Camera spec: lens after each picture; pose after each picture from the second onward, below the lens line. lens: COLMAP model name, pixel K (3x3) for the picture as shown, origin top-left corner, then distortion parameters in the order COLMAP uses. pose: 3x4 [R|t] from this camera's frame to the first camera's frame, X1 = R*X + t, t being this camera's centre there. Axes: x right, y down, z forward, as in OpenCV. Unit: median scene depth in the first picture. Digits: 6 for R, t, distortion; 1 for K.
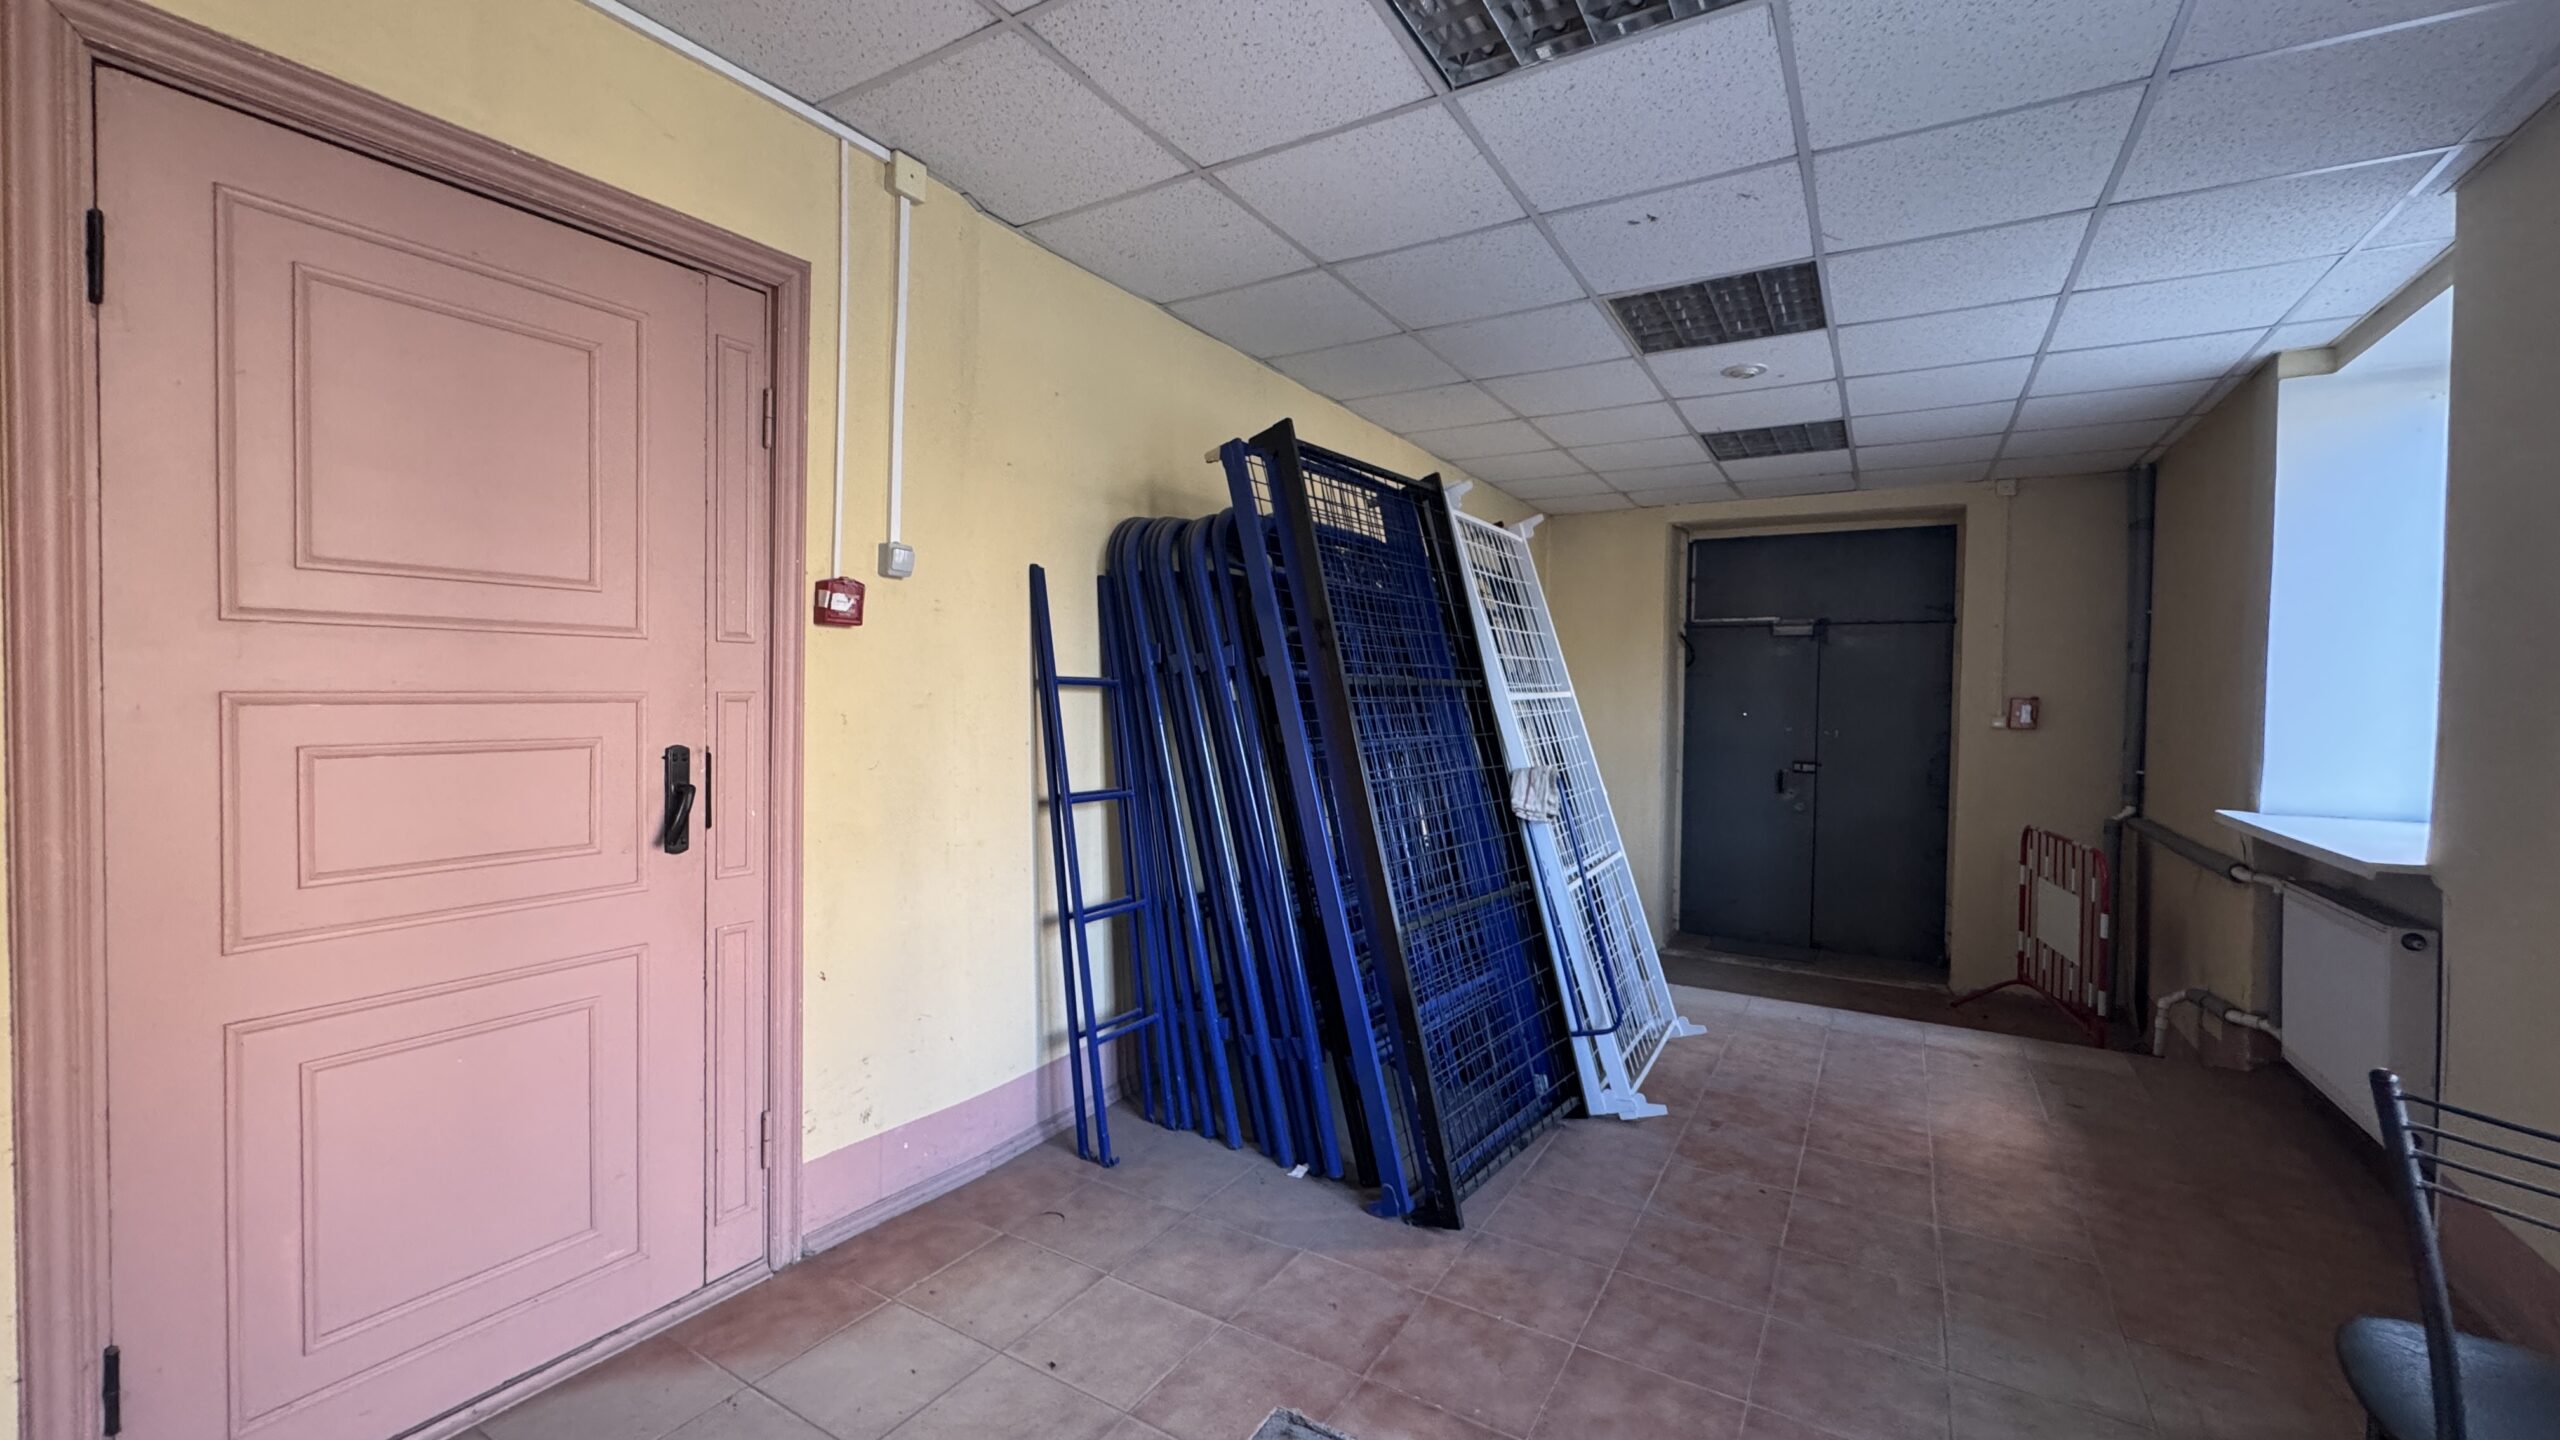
lens RADIAL K [[1019.2, 0, 1275.9], [0, 1019.2, 720.7], [0, 0, 1]] dist [-0.000600, -0.000122]
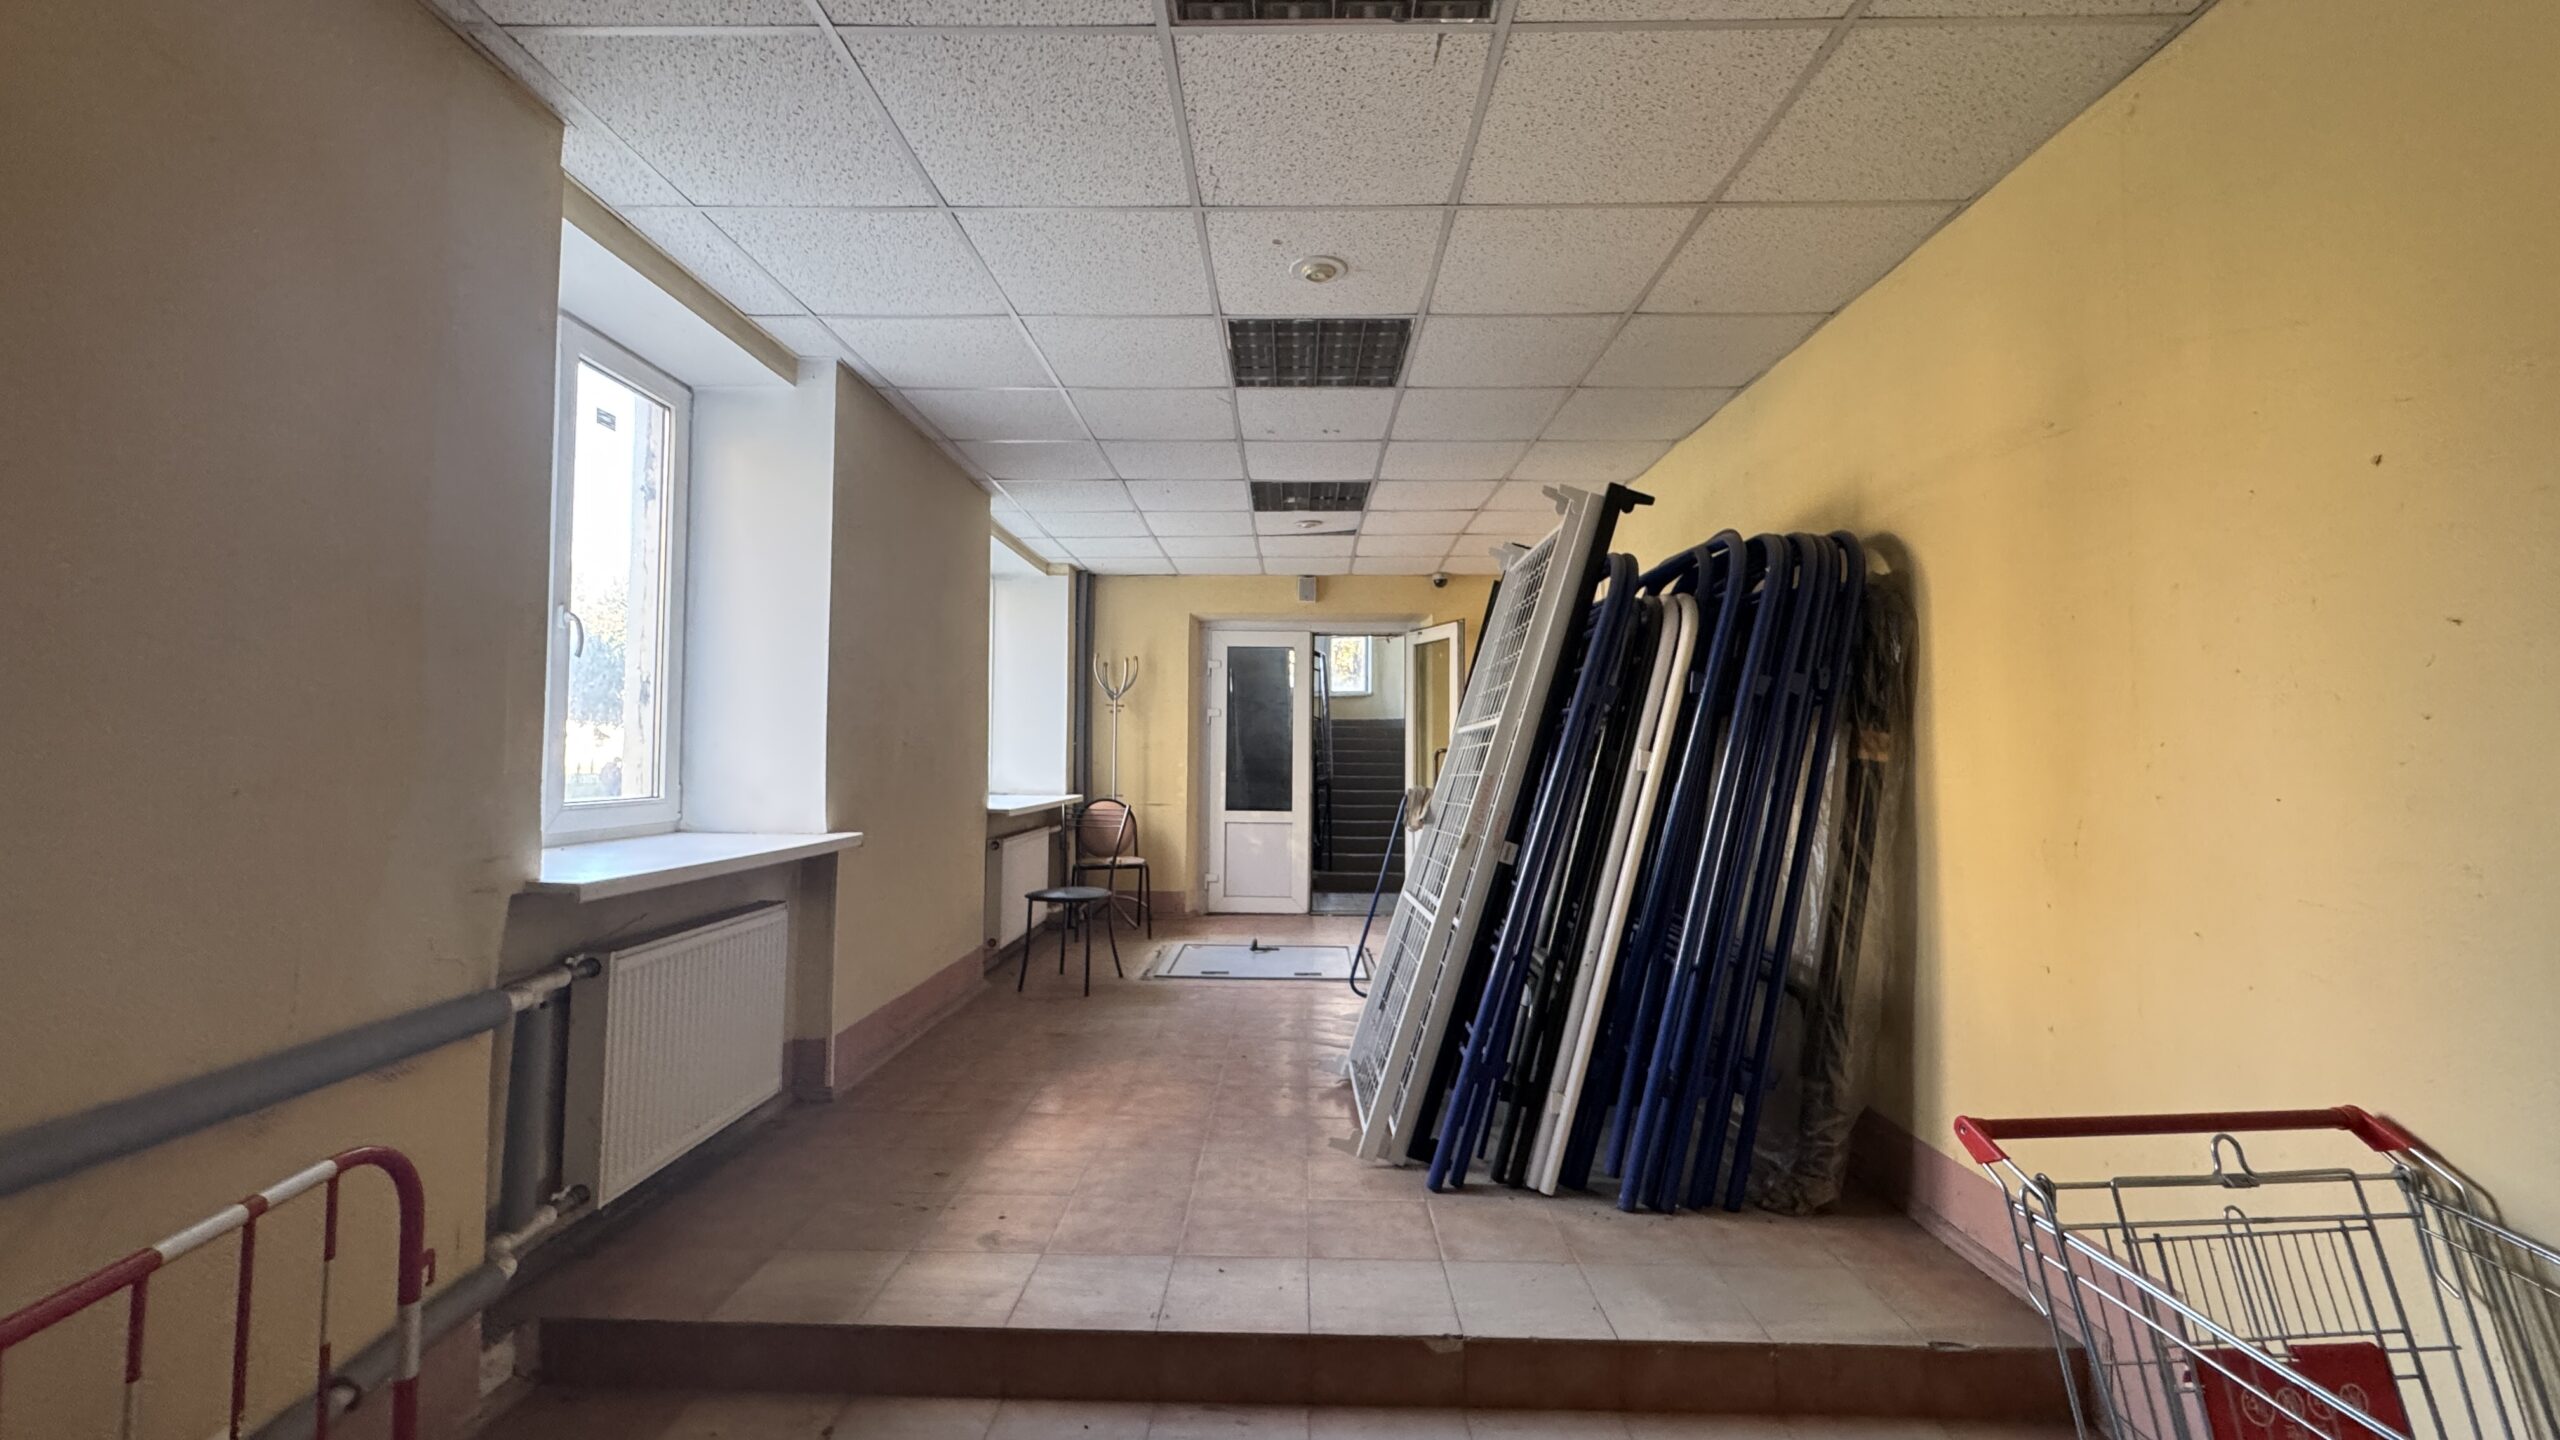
lens RADIAL K [[1019.2, 0, 1280.9], [0, 1019.2, 721.8], [0, 0, 1]] dist [-0.000600, -0.000122]
pose [[-0.863975, -0.032325, -0.502496, 0.869491], [-0.034403, 0.999395, -0.005138, -0.014918], [0.502358, 0.012848, -0.864565, 1.677225]]
